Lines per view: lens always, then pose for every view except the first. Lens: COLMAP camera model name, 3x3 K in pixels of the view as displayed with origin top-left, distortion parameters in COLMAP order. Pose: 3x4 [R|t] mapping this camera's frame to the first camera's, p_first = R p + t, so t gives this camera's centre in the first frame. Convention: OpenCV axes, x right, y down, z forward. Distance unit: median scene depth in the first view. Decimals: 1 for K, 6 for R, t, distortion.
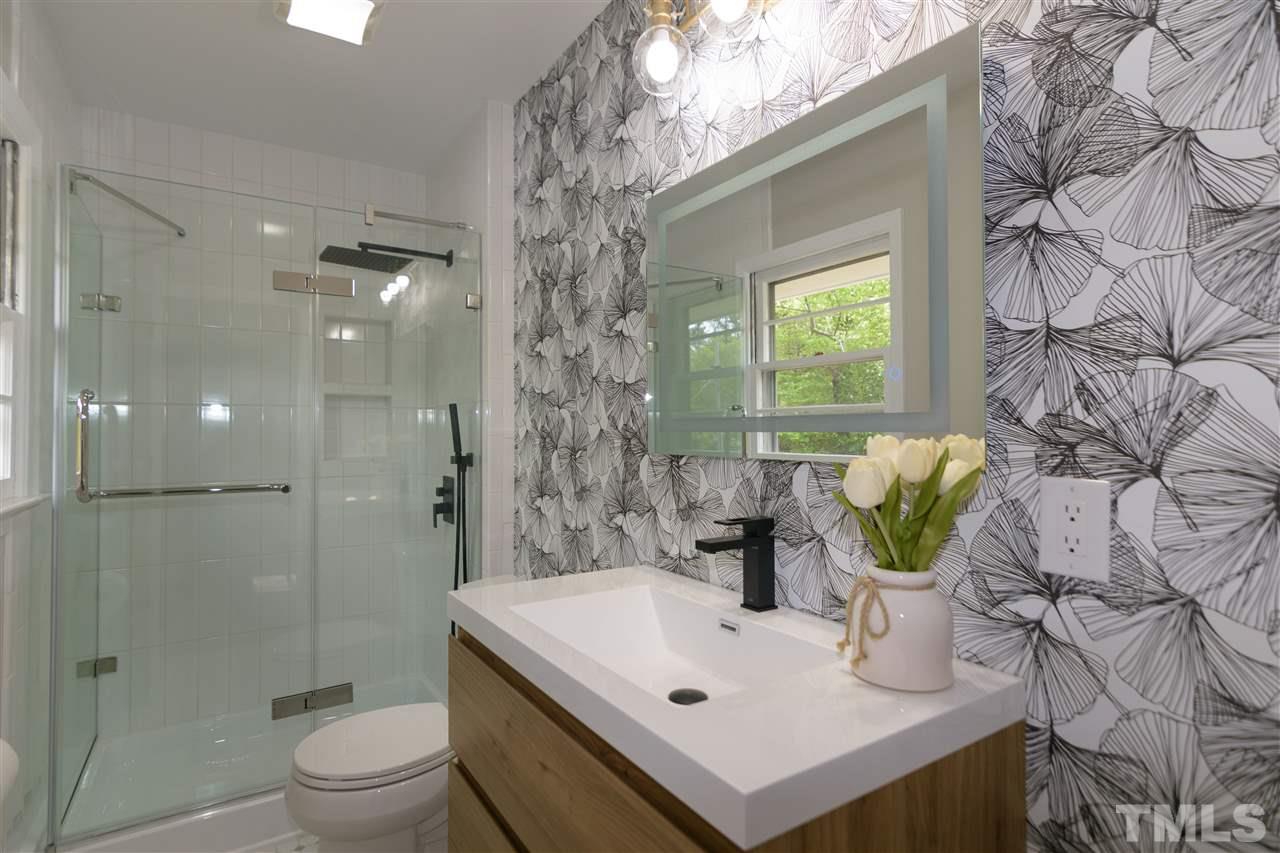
lens RADIAL K [[653.5, 0, 641.0], [0, 653.5, 412.2], [0, 0, 1]] dist [0.001273, 0.001385]
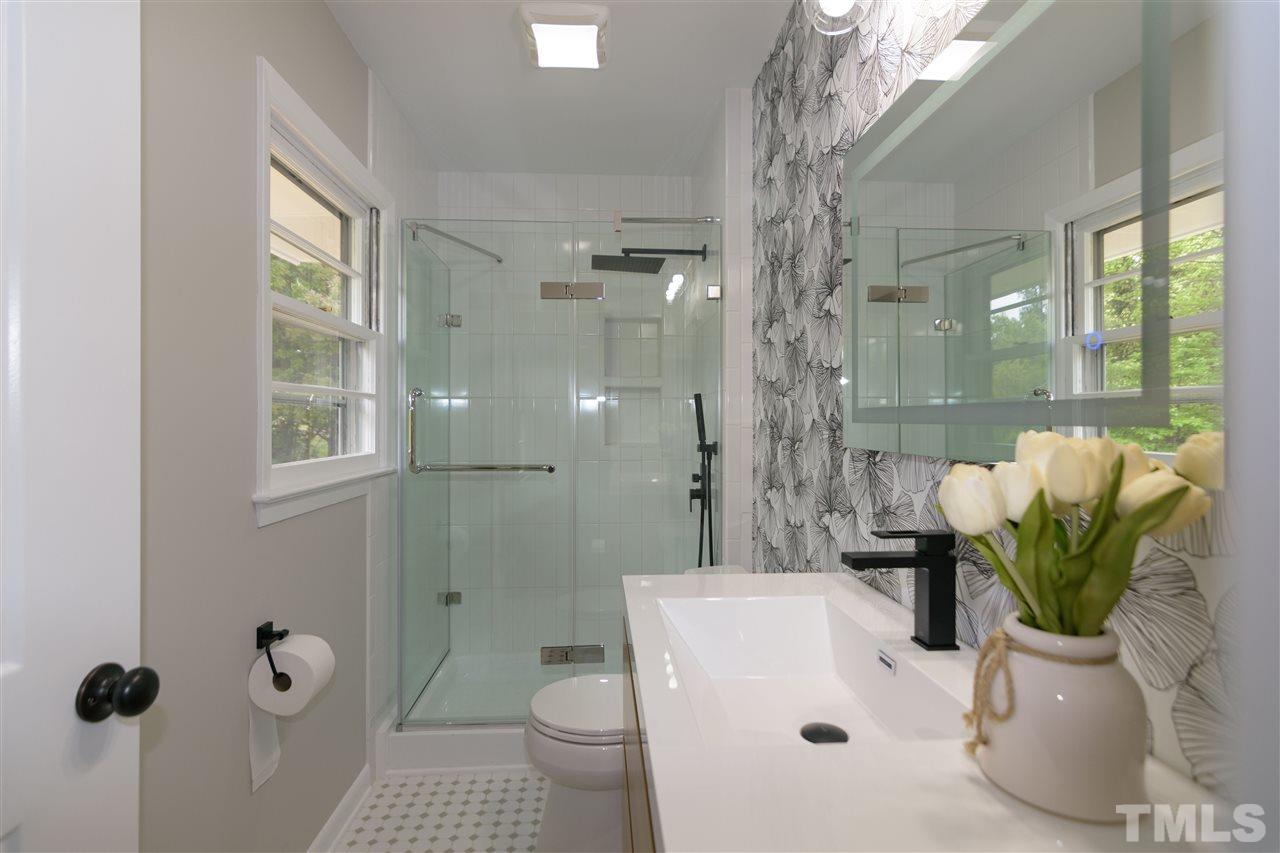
lens RADIAL K [[637.7, 0, 633.8], [0, 637.7, 411.5], [0, 0, 1]] dist [0.000495, -0.000260]
pose [[0.868362, -0.003031, -0.495921, 0.149803], [0.011449, 0.999837, 0.013936, 0.000024], [0.495798, -0.017779, 0.868256, 0.090410]]
